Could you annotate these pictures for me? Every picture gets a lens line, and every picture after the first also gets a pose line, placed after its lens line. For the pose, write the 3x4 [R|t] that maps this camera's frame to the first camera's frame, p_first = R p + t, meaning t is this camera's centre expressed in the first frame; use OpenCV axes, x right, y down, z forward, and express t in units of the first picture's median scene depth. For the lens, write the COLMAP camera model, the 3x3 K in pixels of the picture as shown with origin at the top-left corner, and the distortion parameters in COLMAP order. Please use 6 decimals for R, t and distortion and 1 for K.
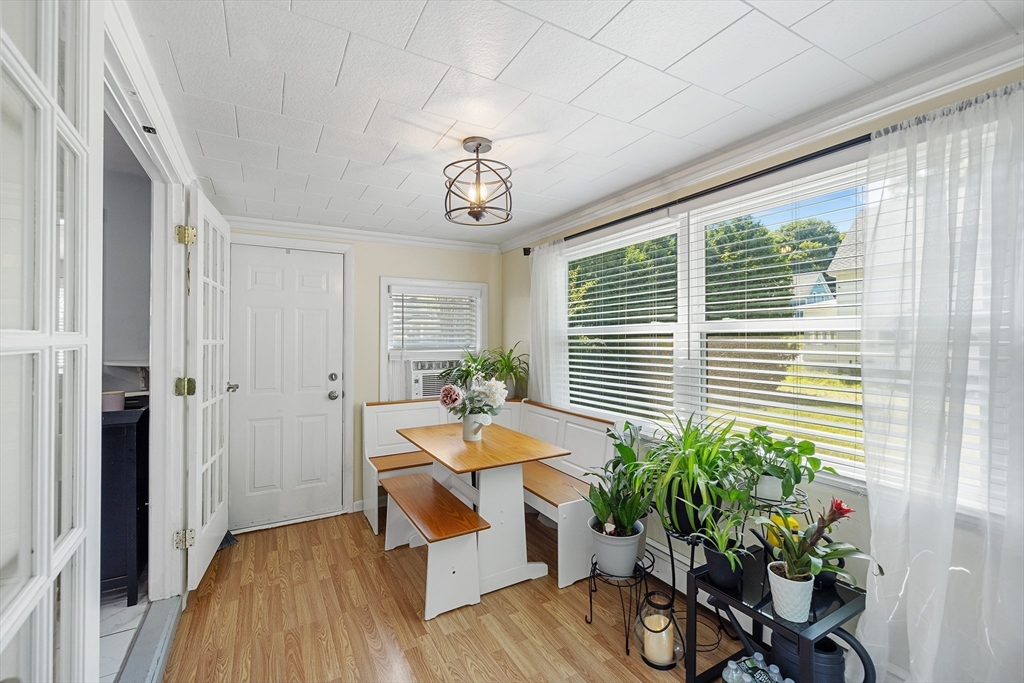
lens RADIAL K [[428.2, 0, 512.0], [0, 428.2, 341.5], [0, 0, 1]] dist [0.001397, 0.000172]
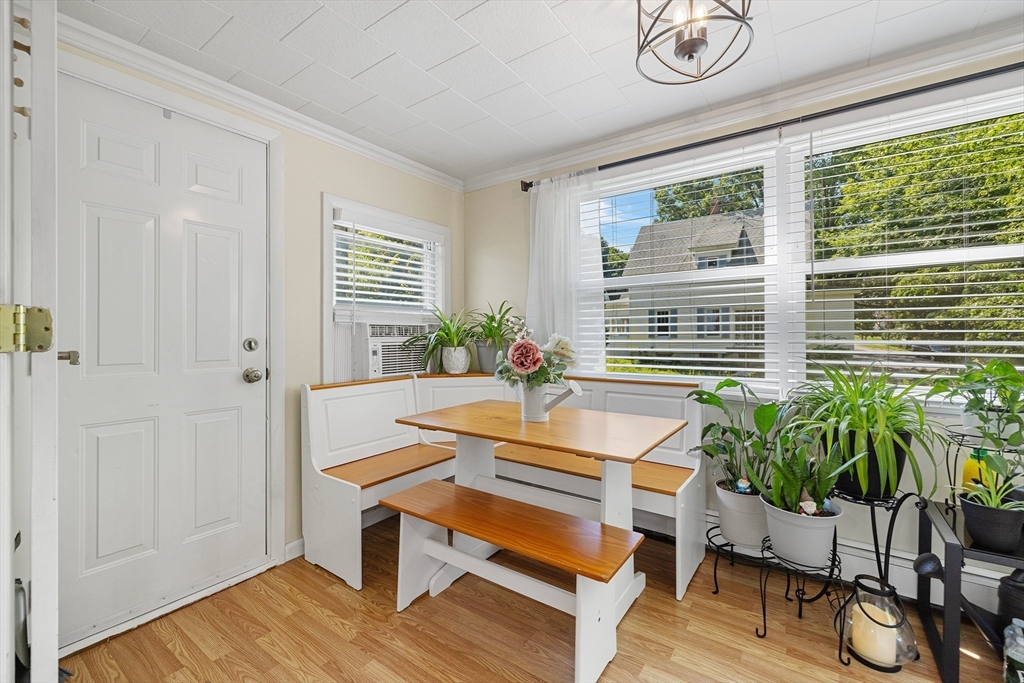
lens RADIAL K [[425.4, 0, 512.6], [0, 425.4, 337.4], [0, 0, 1]] dist [0.001037, -0.000284]
pose [[0.908773, -0.004502, 0.417266, -0.363155], [0.003970, 0.999990, 0.002143, 0.079344], [-0.417271, -0.000291, 0.908782, 0.332372]]
